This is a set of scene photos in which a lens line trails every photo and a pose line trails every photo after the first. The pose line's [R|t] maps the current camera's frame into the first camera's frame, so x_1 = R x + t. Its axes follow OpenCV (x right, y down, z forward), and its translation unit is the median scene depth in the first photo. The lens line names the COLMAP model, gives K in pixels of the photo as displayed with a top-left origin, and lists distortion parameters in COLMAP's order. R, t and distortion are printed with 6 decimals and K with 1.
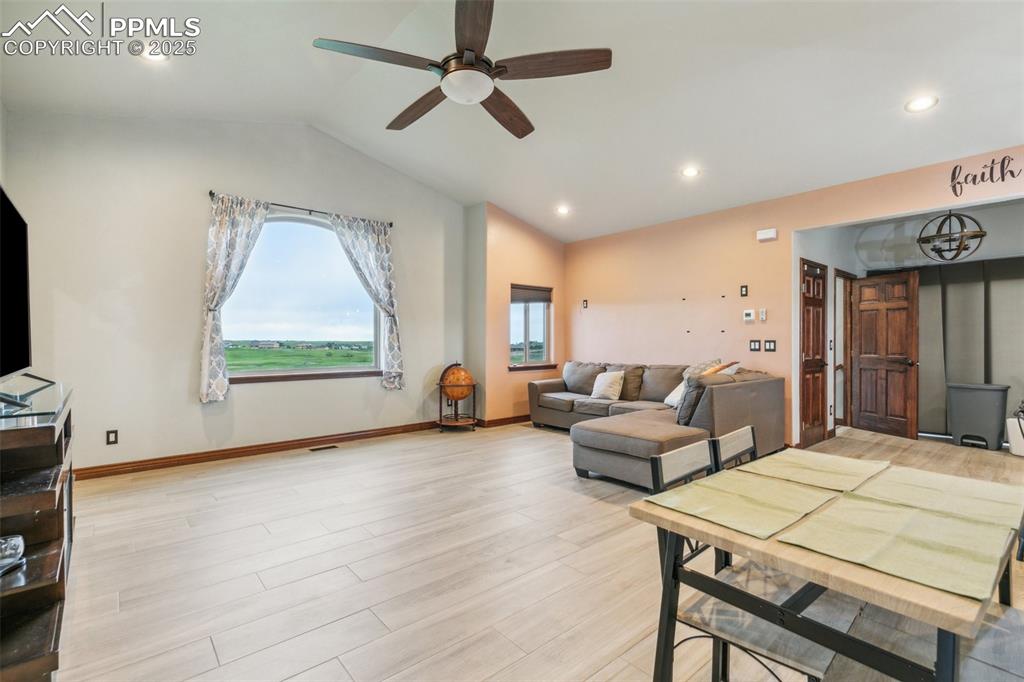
lens RADIAL K [[464.9, 0, 512.8], [0, 464.9, 339.0], [0, 0, 1]] dist [0.006373, -0.000784]
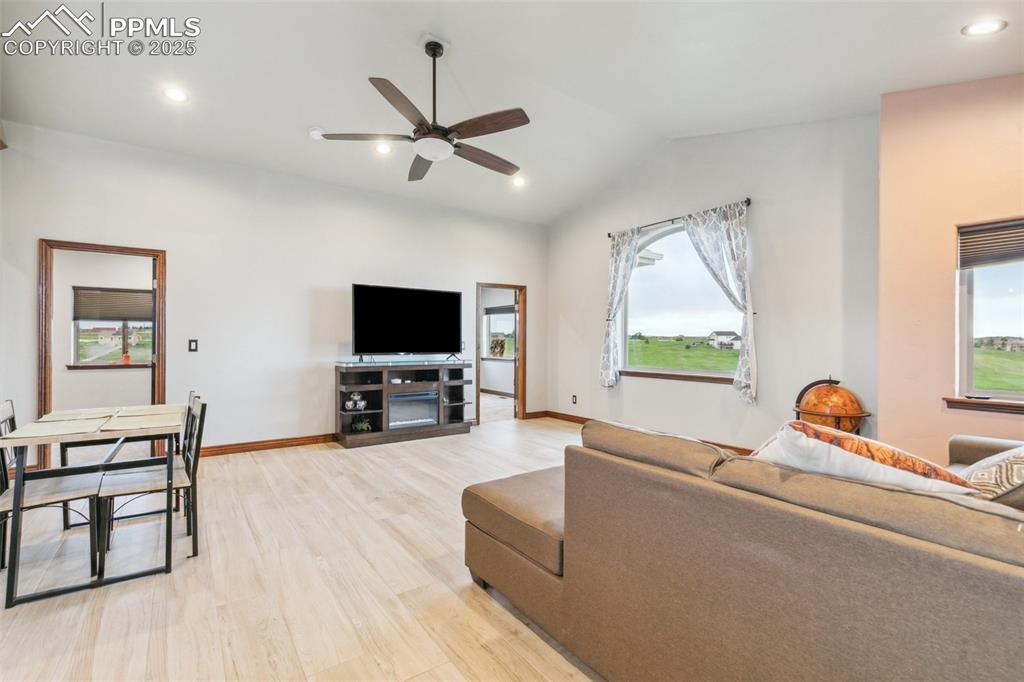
lens RADIAL K [[464.9, 0, 512.8], [0, 464.9, 339.0], [0, 0, 1]] dist [0.006373, -0.000784]
pose [[-0.086318, -0.007152, -0.996242, 0.622759], [-0.002170, 0.999973, -0.006990, 0.002528], [0.996265, 0.001558, -0.086332, 0.701323]]
